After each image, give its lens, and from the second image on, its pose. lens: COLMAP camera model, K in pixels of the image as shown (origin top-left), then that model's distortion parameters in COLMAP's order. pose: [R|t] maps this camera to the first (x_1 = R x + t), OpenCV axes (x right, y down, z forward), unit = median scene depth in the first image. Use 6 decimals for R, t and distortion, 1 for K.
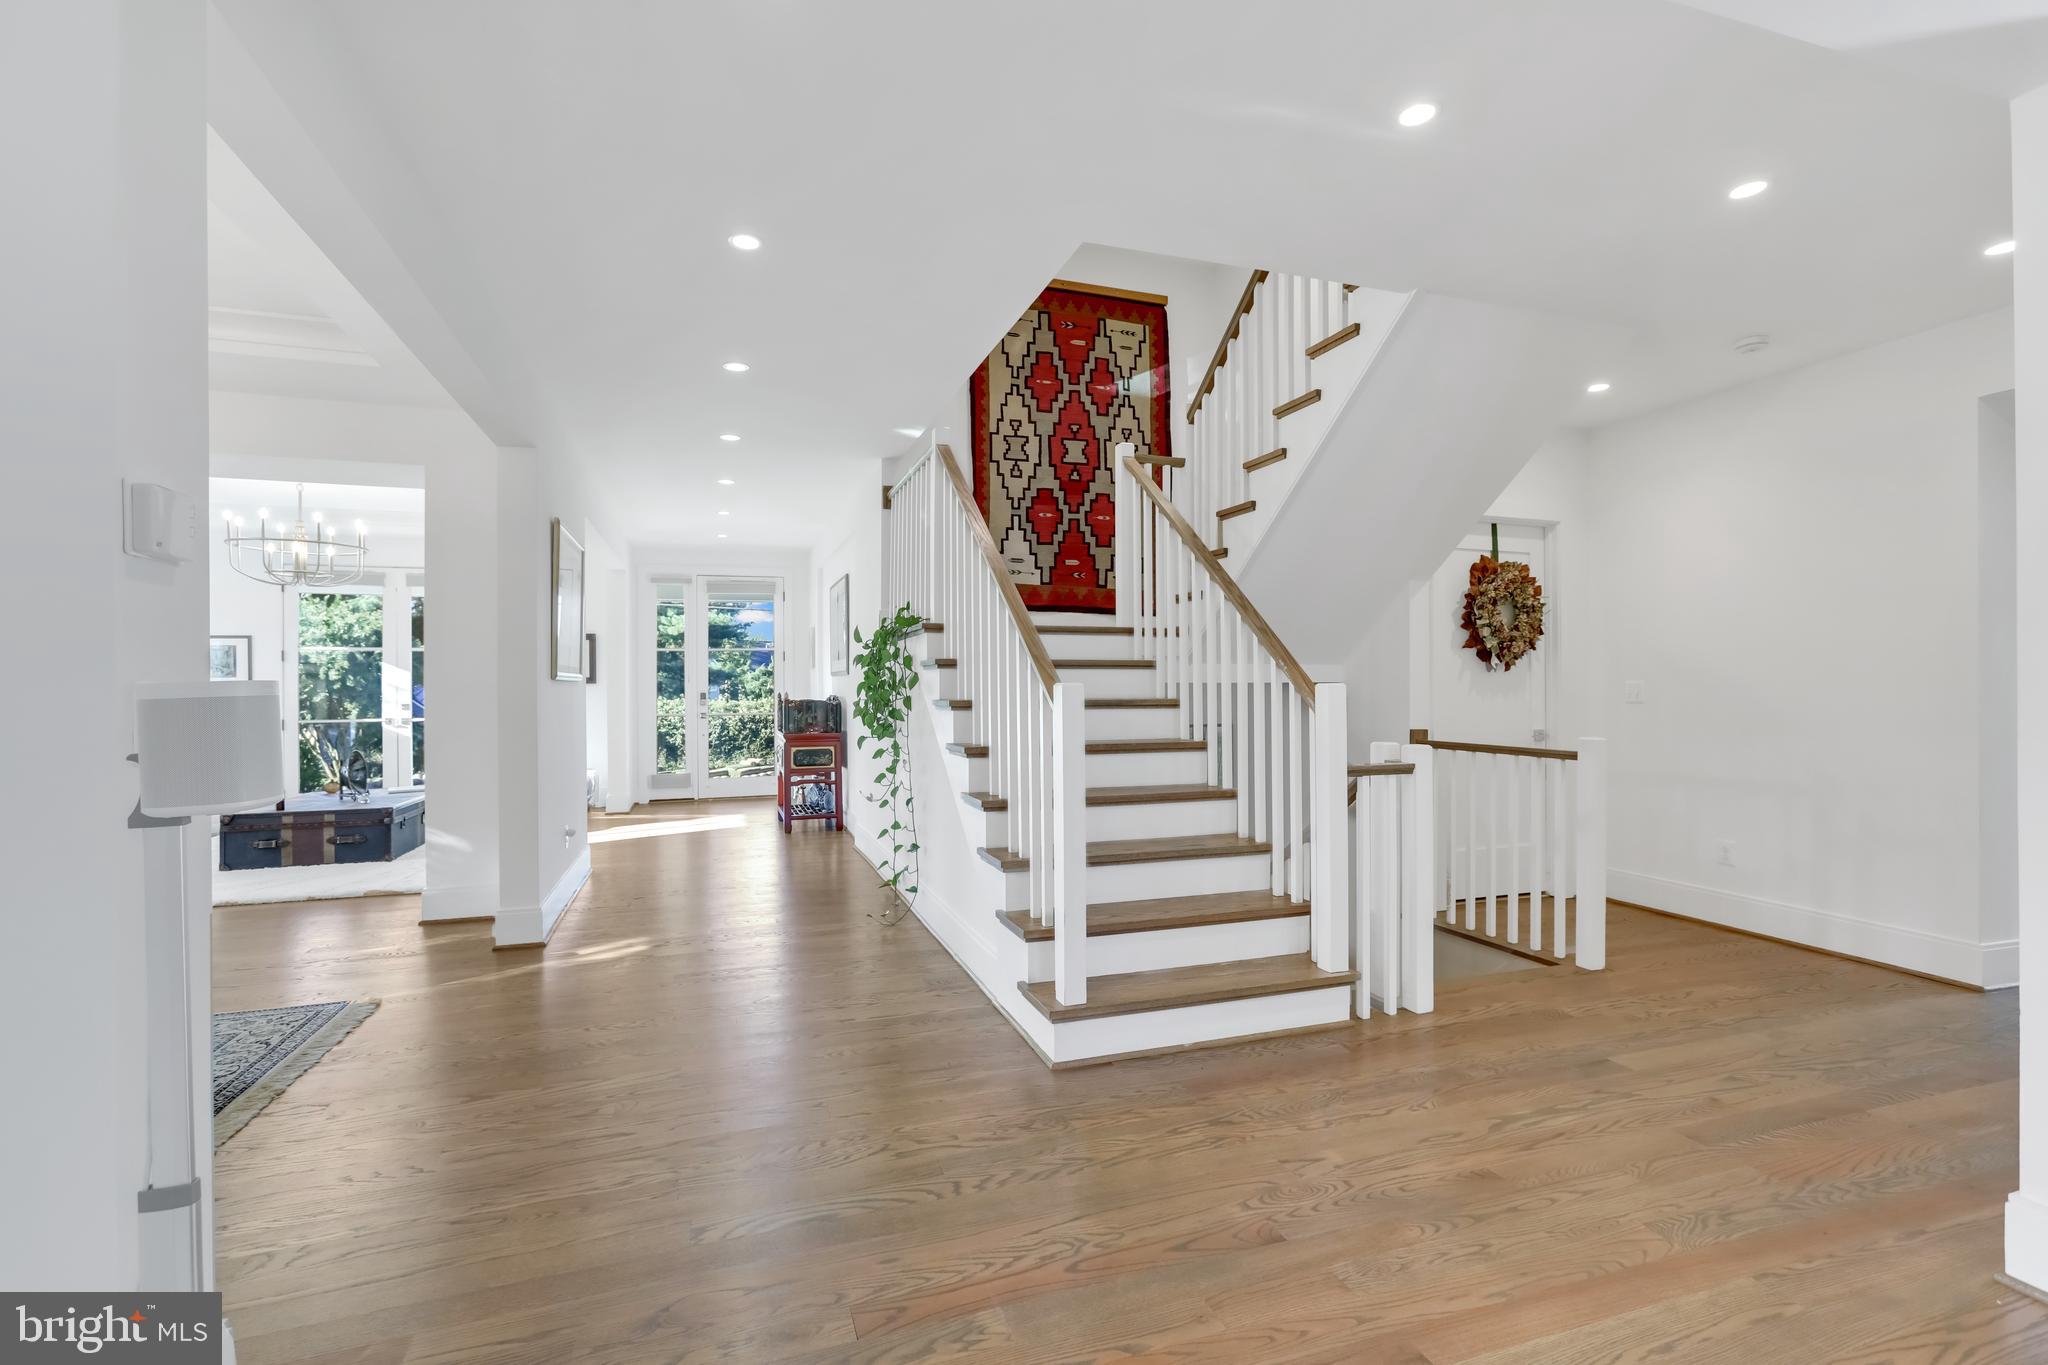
lens RADIAL K [[931.2, 0, 1025.7], [0, 931.2, 675.5], [0, 0, 1]] dist [-0.004311, 0.000727]
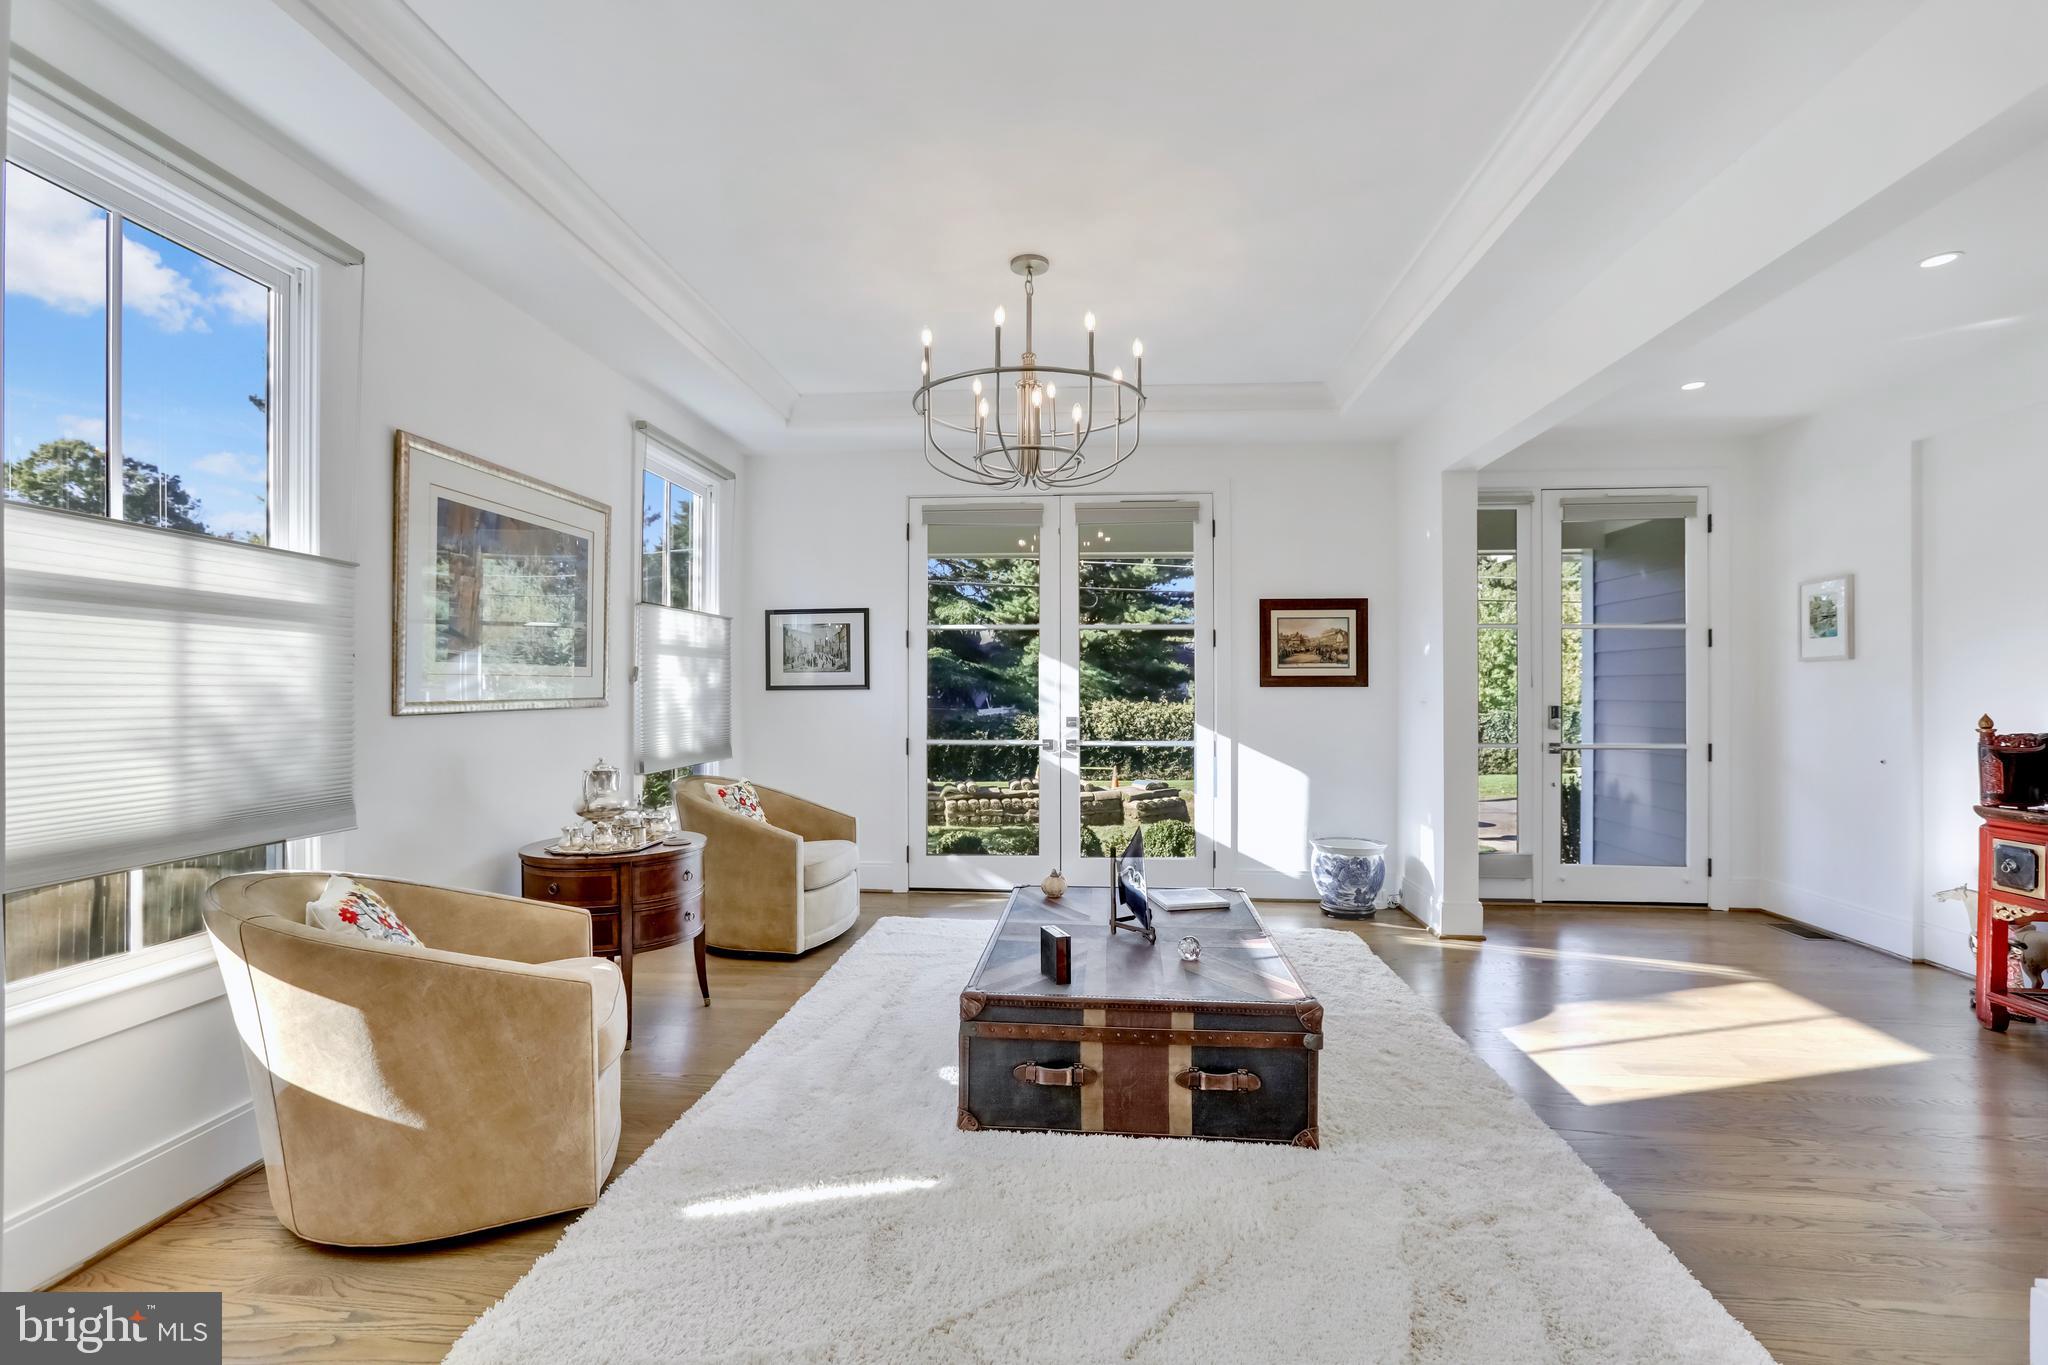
lens RADIAL K [[931.2, 0, 1023.4], [0, 931.2, 676.7], [0, 0, 1]] dist [-0.004311, 0.000727]
pose [[0.920828, 0.007825, -0.389890, -0.656666], [-0.008154, 0.999966, 0.000810, 0.004948], [0.389883, 0.002433, 0.920861, 0.603724]]
